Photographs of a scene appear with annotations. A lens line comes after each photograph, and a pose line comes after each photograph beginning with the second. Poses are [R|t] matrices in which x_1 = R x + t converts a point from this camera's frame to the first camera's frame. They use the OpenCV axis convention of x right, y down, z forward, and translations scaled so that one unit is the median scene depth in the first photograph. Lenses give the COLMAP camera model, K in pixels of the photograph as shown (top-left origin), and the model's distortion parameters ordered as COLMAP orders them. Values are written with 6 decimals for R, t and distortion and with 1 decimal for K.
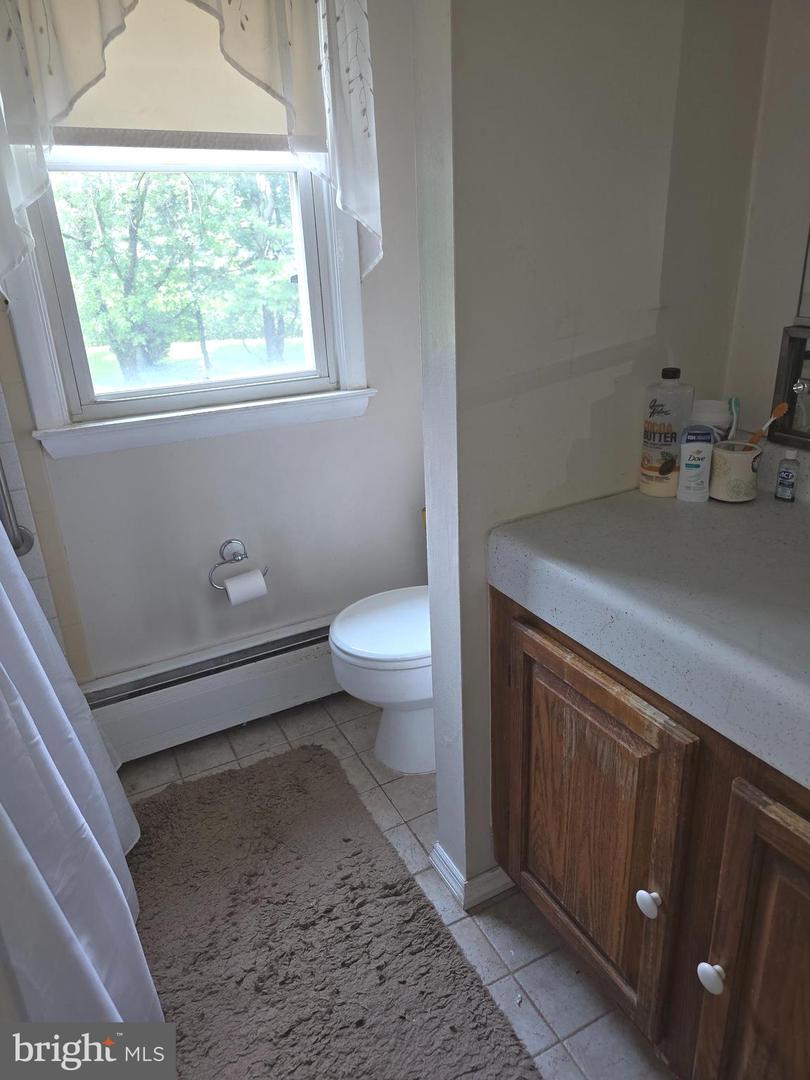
lens RADIAL K [[729.0, 0, 410.7], [0, 729.0, 531.5], [0, 0, 1]] dist [0.039792, -0.034829]
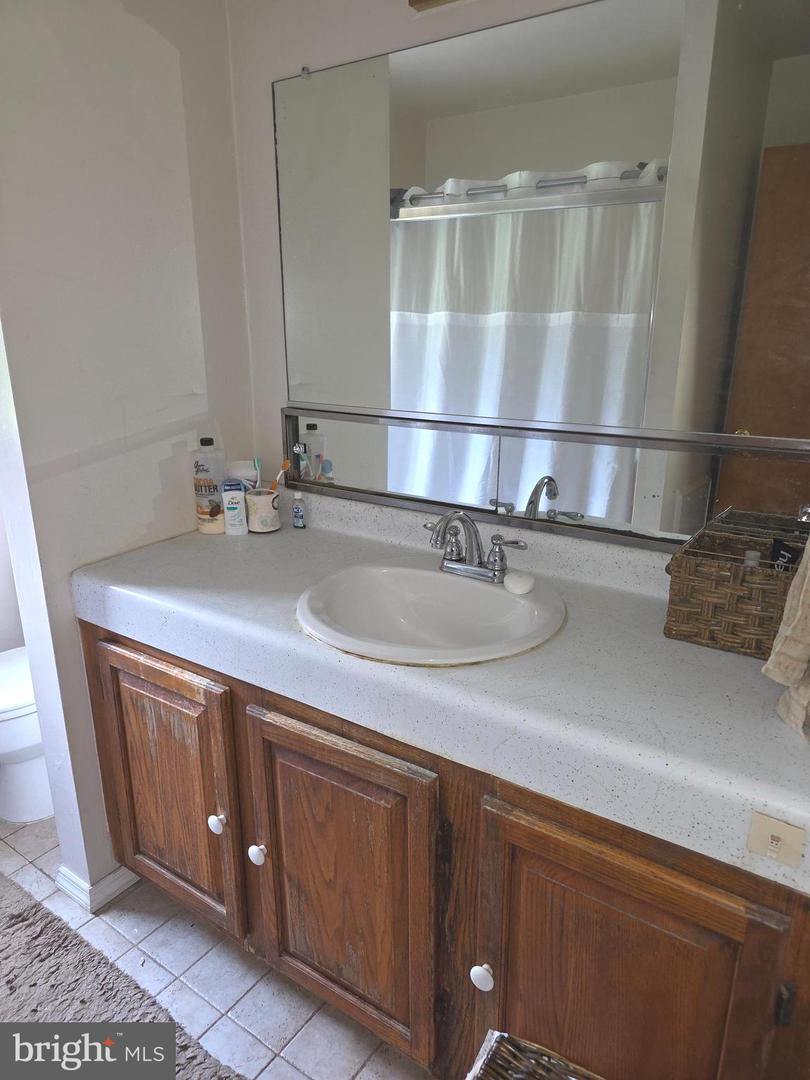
lens RADIAL K [[729.0, 0, 396.7], [0, 729.0, 543.5], [0, 0, 1]] dist [0.039792, -0.034829]
pose [[0.893502, -0.095713, 0.438740, 0.059283], [0.131015, 0.990077, -0.050825, 0.083028], [-0.429521, 0.102894, 0.897176, -0.333952]]
